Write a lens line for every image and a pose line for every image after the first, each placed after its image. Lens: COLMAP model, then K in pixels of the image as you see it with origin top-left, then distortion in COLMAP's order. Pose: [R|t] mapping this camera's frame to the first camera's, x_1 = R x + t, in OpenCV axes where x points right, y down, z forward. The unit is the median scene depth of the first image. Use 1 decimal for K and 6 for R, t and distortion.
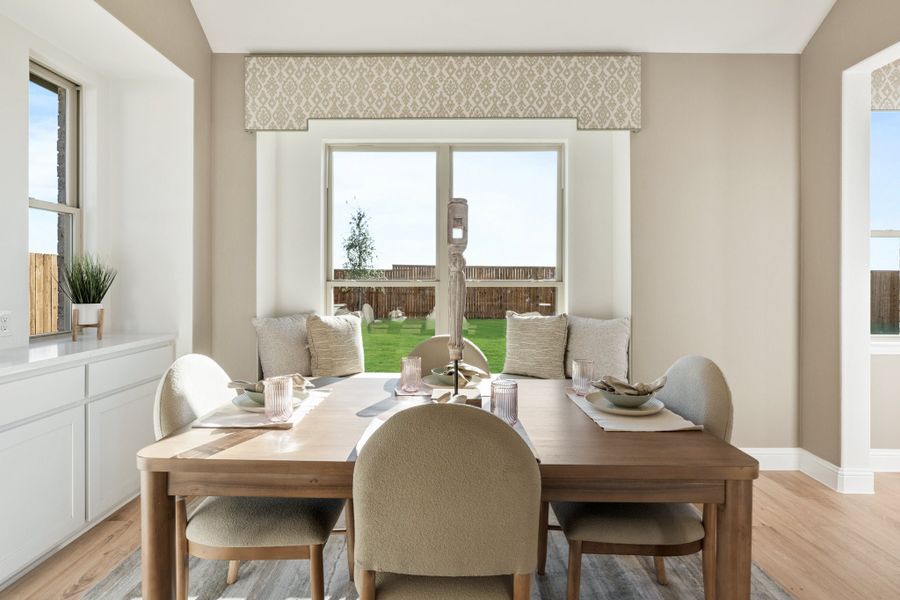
lens RADIAL K [[423.0, 0, 447.3], [0, 423.0, 282.9], [0, 0, 1]] dist [-0.002178, -0.000137]
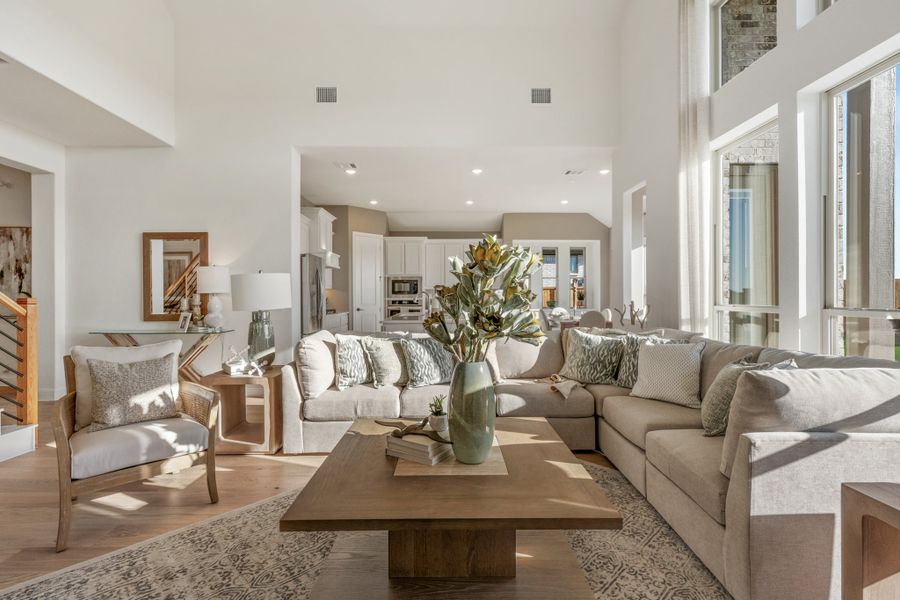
lens RADIAL K [[413.5, 0, 450.4], [0, 413.5, 297.0], [0, 0, 1]] dist [-0.000378, 0.000041]
pose [[0.025576, -0.004697, -0.999662, 2.784794], [0.001846, 0.999987, -0.004651, 0.024856], [0.999671, -0.001726, 0.025585, -0.372314]]
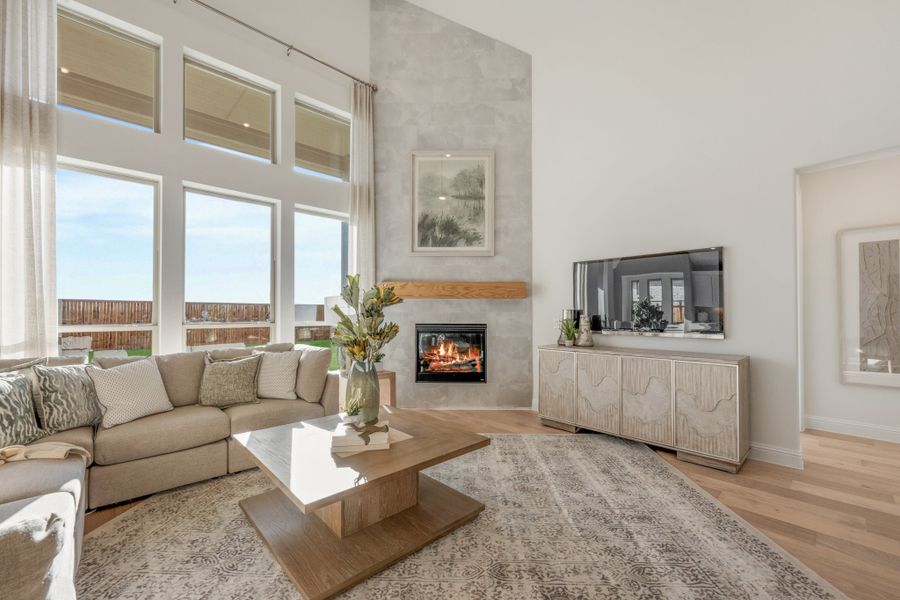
lens RADIAL K [[370.9, 0, 449.4], [0, 370.9, 308.3], [0, 0, 1]] dist [-0.001551, -0.000094]
pose [[0.713828, 0.000038, 0.700321, 1.641038], [0.007725, 0.999939, -0.007928, 0.008658], [-0.700279, 0.011070, 0.713784, -1.091155]]
